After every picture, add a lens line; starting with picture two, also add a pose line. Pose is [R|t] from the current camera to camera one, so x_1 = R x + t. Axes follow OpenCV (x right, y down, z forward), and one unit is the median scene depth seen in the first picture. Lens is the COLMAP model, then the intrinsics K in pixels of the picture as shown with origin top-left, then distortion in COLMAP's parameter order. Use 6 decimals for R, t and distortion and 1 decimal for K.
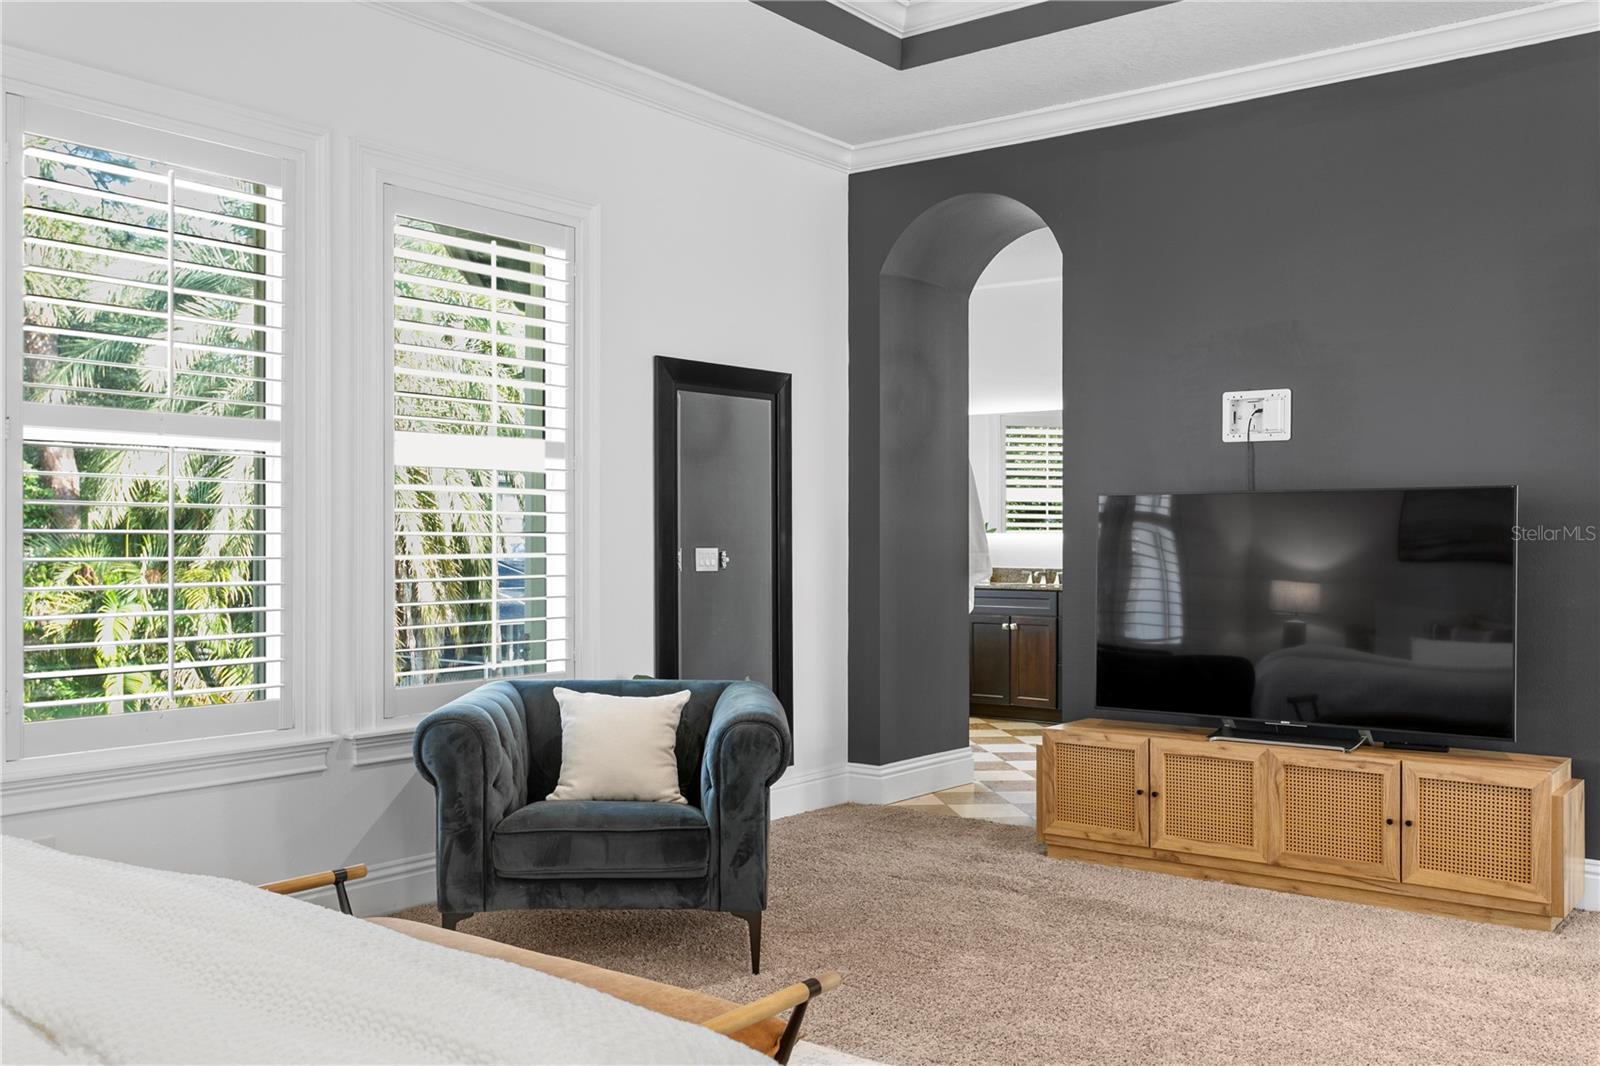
lens RADIAL K [[1582.8, 0, 800.0], [0, 1582.8, 533.0], [0, 0, 1]] dist [0.017249, 0.010210]
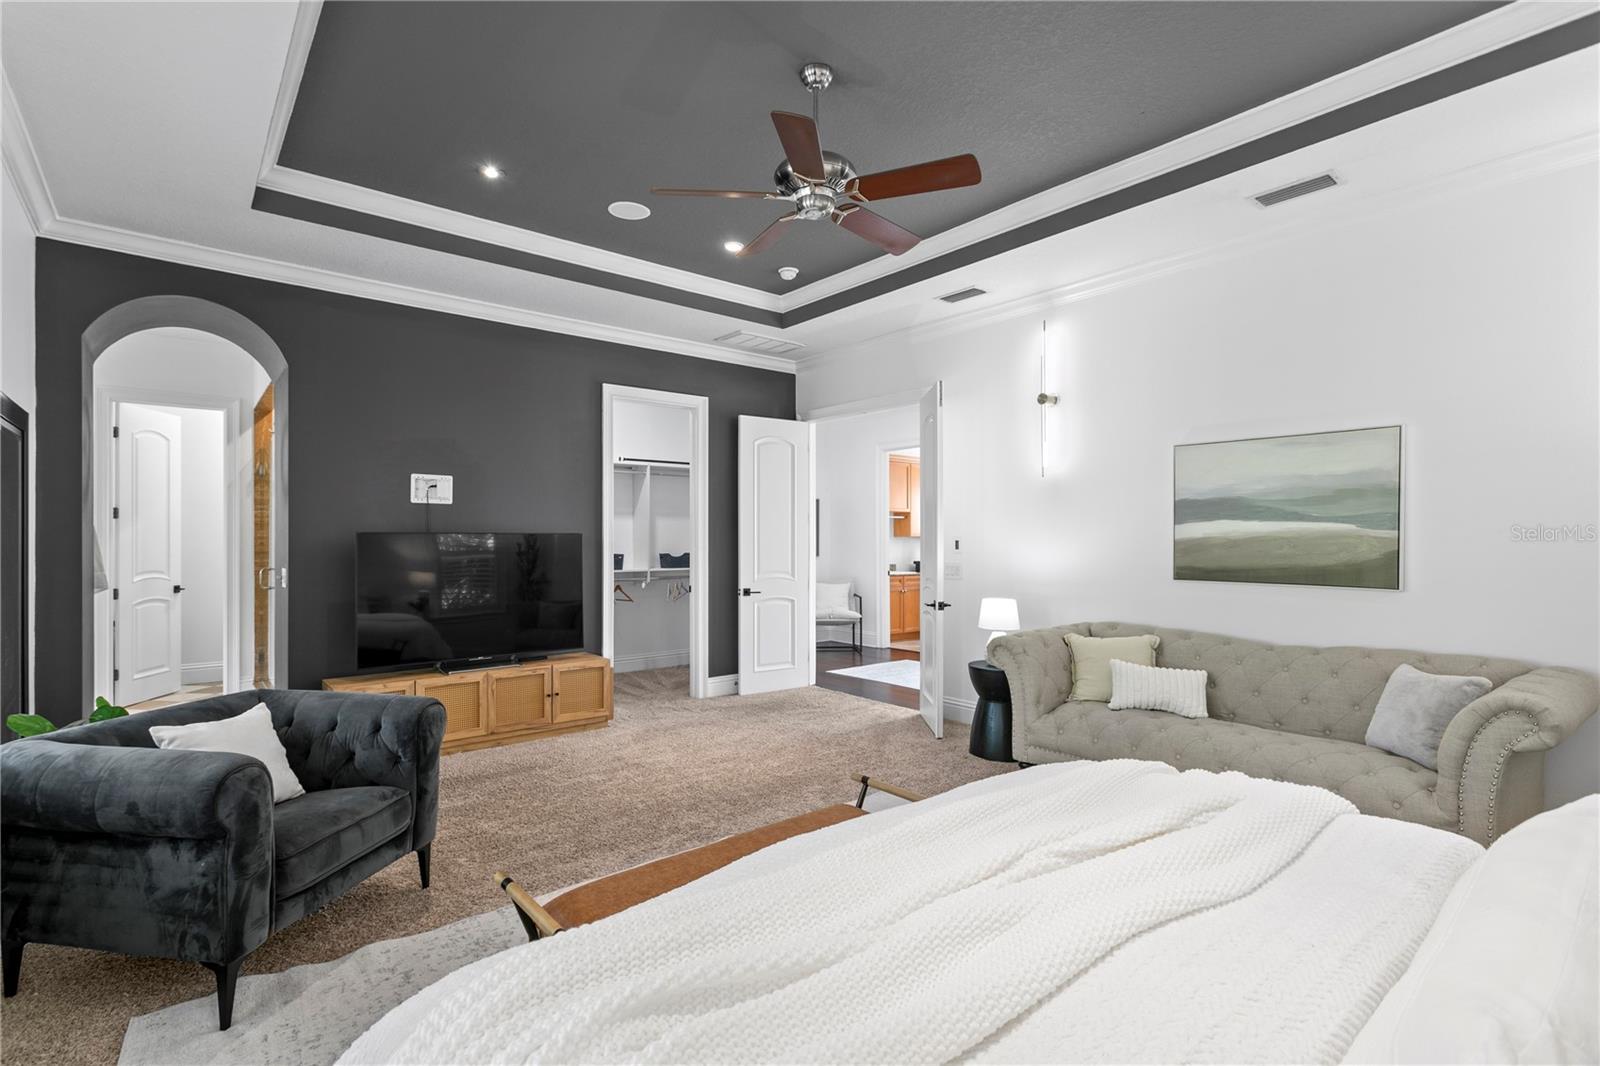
lens RADIAL K [[763.3, 0, 799.5], [0, 763.3, 540.2], [0, 0, 1]] dist [0.000915, 0.000093]
pose [[0.168649, 0.005508, 0.985661, -0.523832], [-0.000205, 0.999985, -0.005553, -0.013149], [-0.985676, 0.000735, 0.168647, 0.489770]]
